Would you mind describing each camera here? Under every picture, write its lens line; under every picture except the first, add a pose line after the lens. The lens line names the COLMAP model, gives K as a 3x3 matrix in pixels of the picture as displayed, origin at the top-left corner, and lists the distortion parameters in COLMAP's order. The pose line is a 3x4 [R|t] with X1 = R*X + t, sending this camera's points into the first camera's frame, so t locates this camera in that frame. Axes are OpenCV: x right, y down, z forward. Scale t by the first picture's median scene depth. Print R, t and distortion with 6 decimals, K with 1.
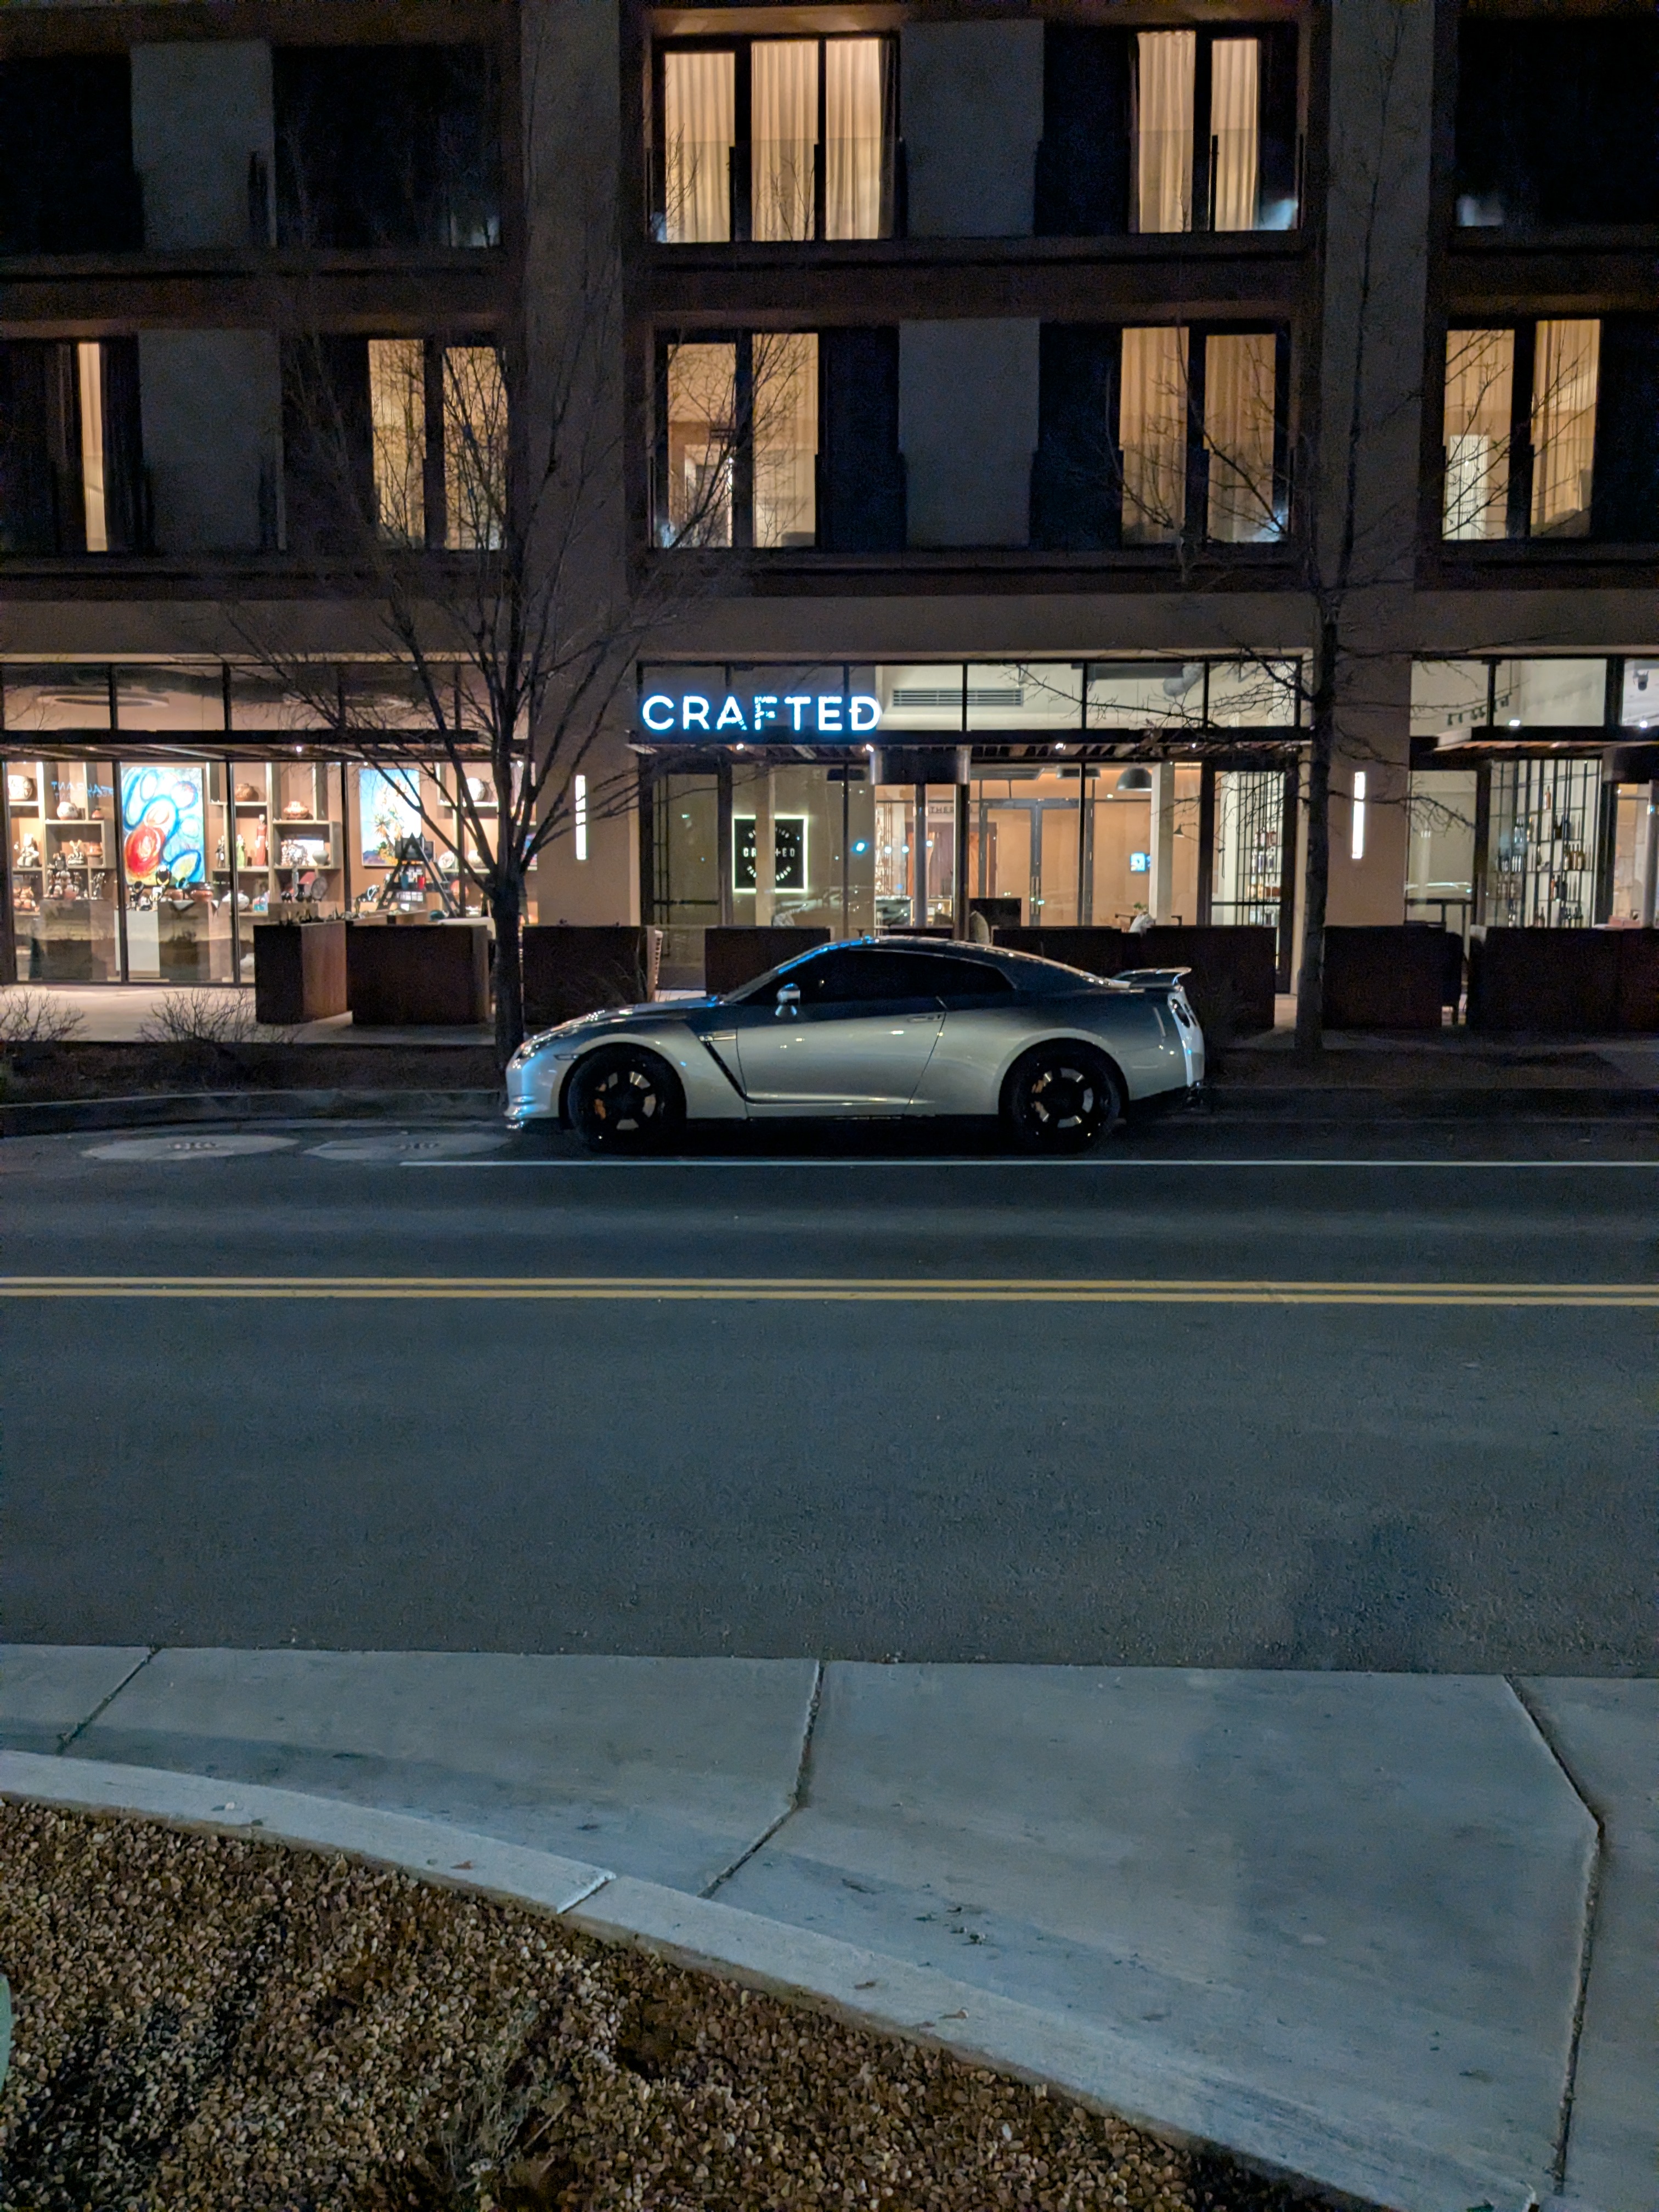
lens RADIAL K [[1797.9, 0, 855.7], [0, 1797.9, 1095.8], [0, 0, 1]] dist [0.054293, -0.121163]
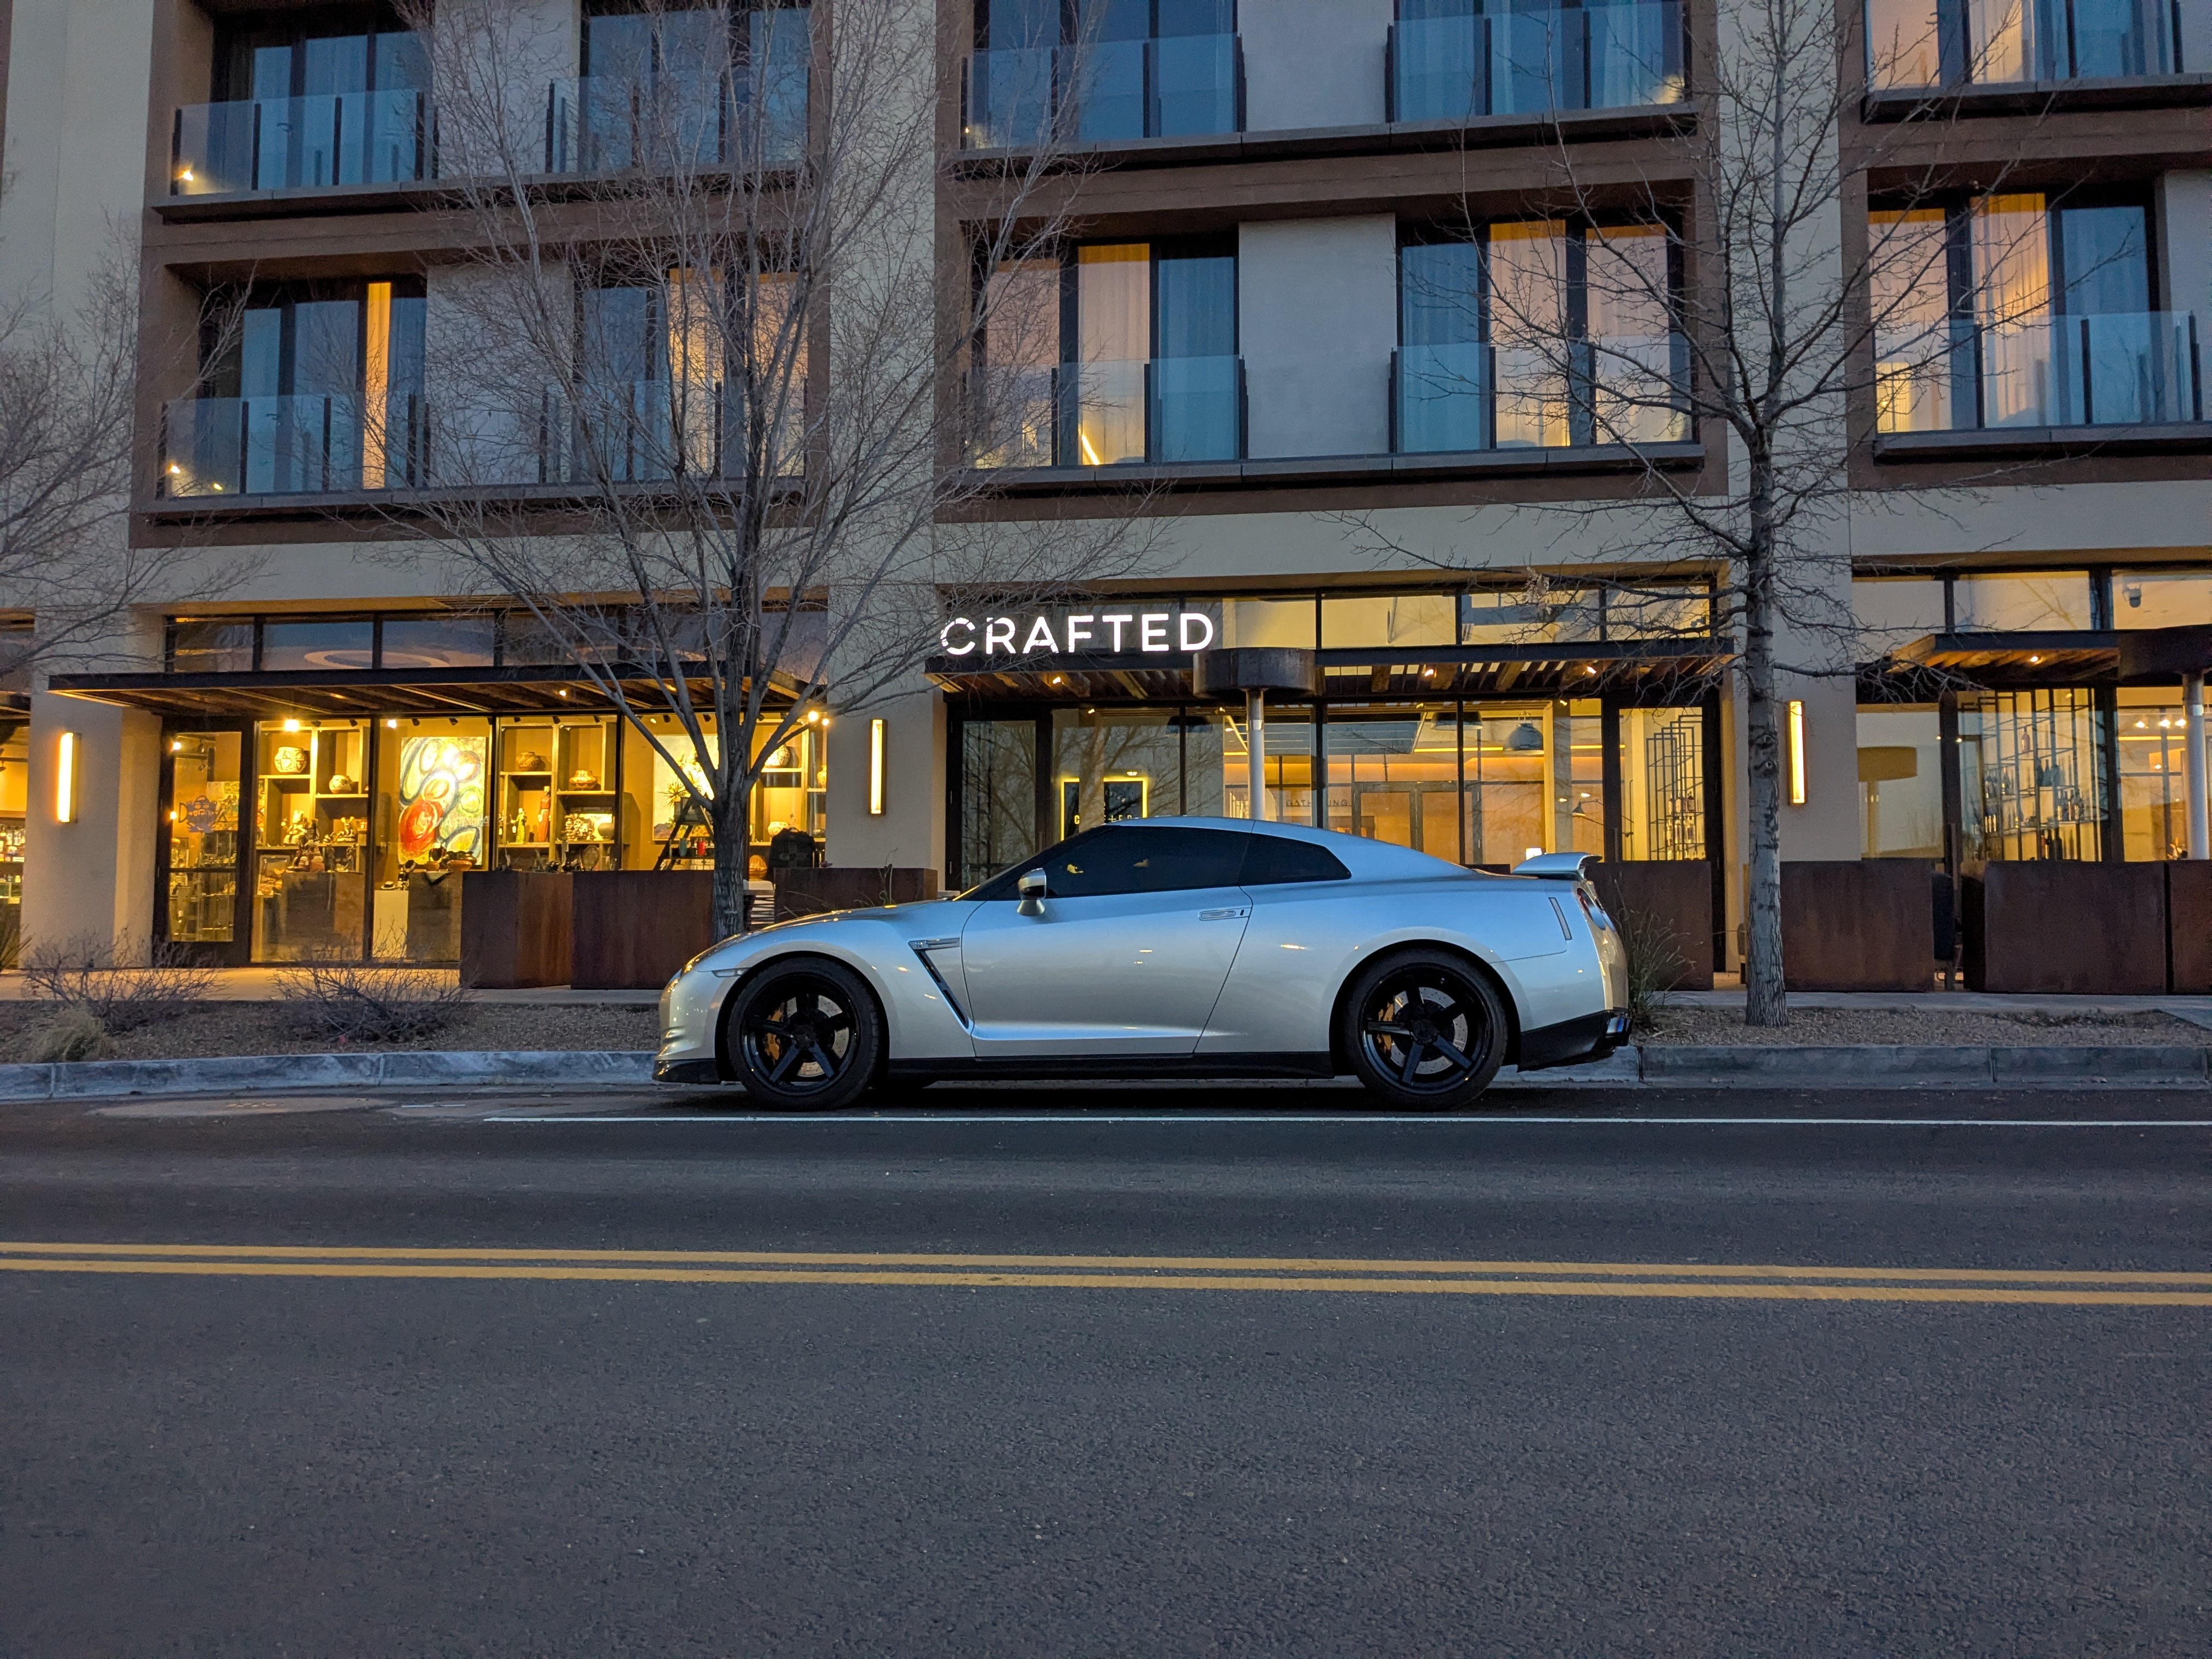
lens RADIAL K [[1787.2, 0, 1111.2], [0, 1787.2, 802.3], [0, 0, 1]] dist [0.065250, -0.126874]
pose [[0.996834, -0.008460, -0.079061, 0.029304], [-0.006916, 0.981330, -0.192209, 0.028296], [0.079211, 0.192147, 0.978164, 0.170590]]
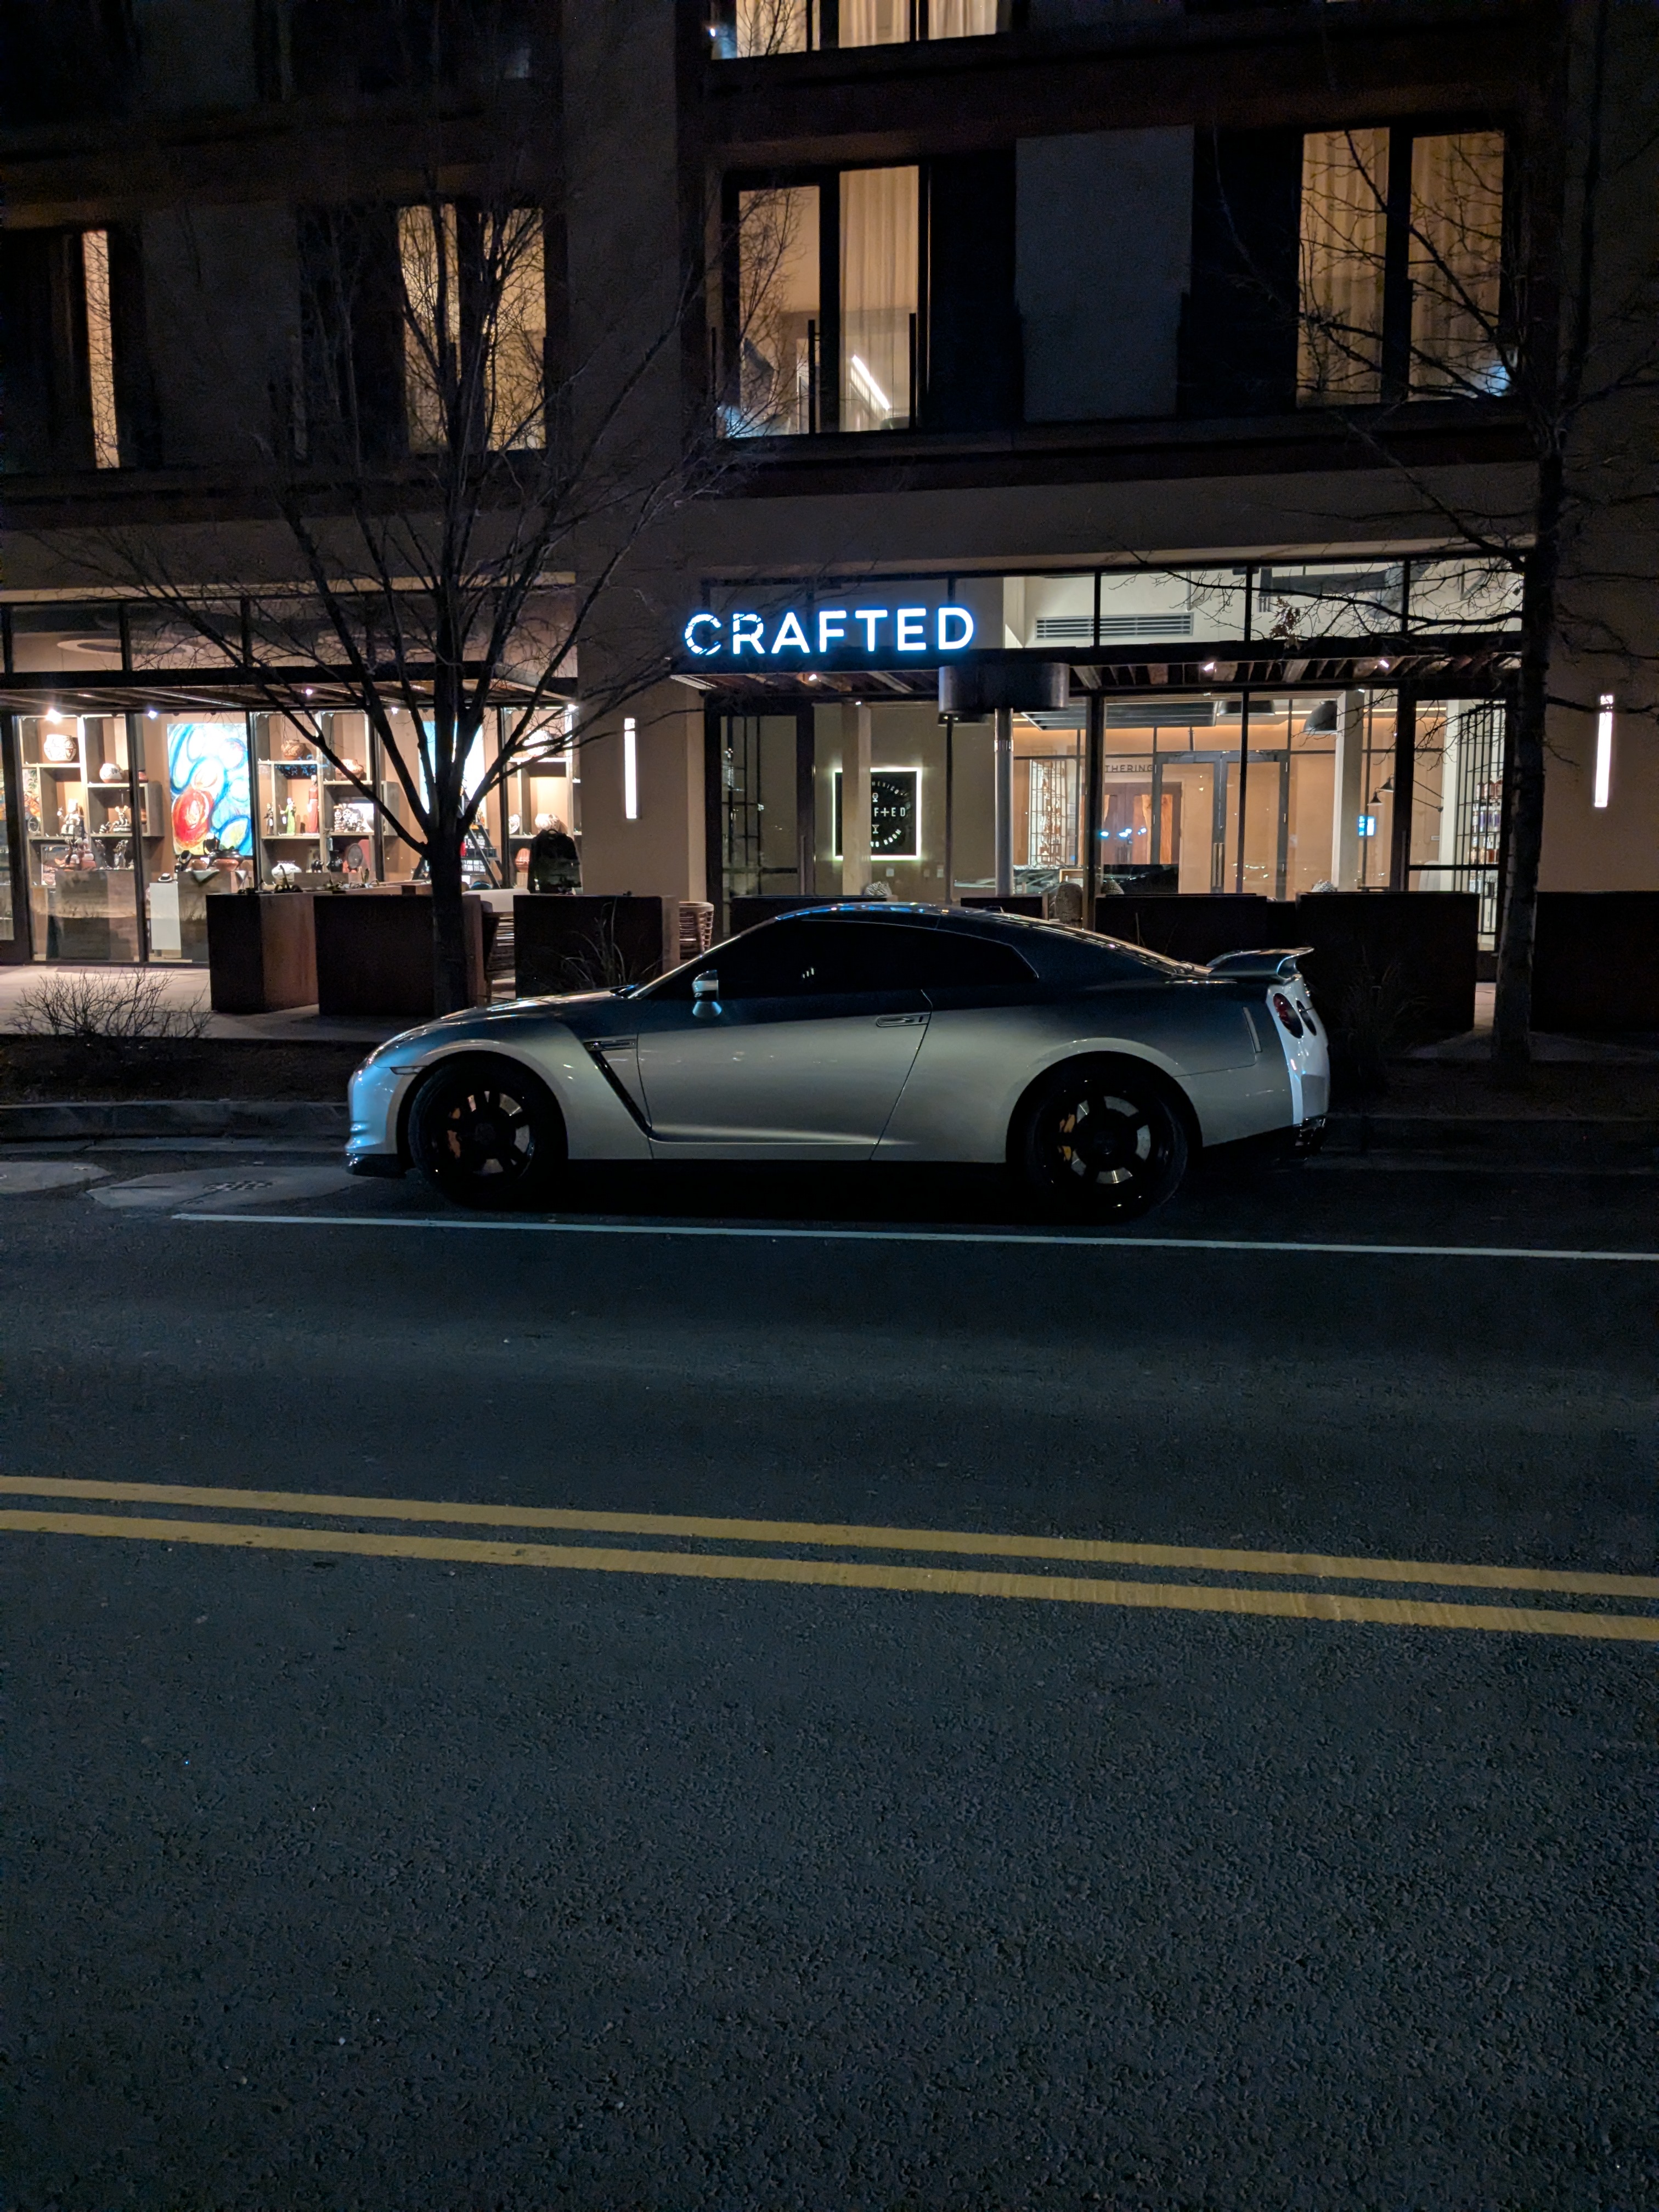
lens RADIAL K [[1787.2, 0, 827.4], [0, 1787.2, 1132.0], [0, 0, 1]] dist [0.065250, -0.126874]
pose [[0.989388, 0.016787, -0.144325, 0.063218], [-0.012401, 0.999435, 0.031237, -0.012487], [0.144768, -0.029116, 0.989037, 0.184828]]
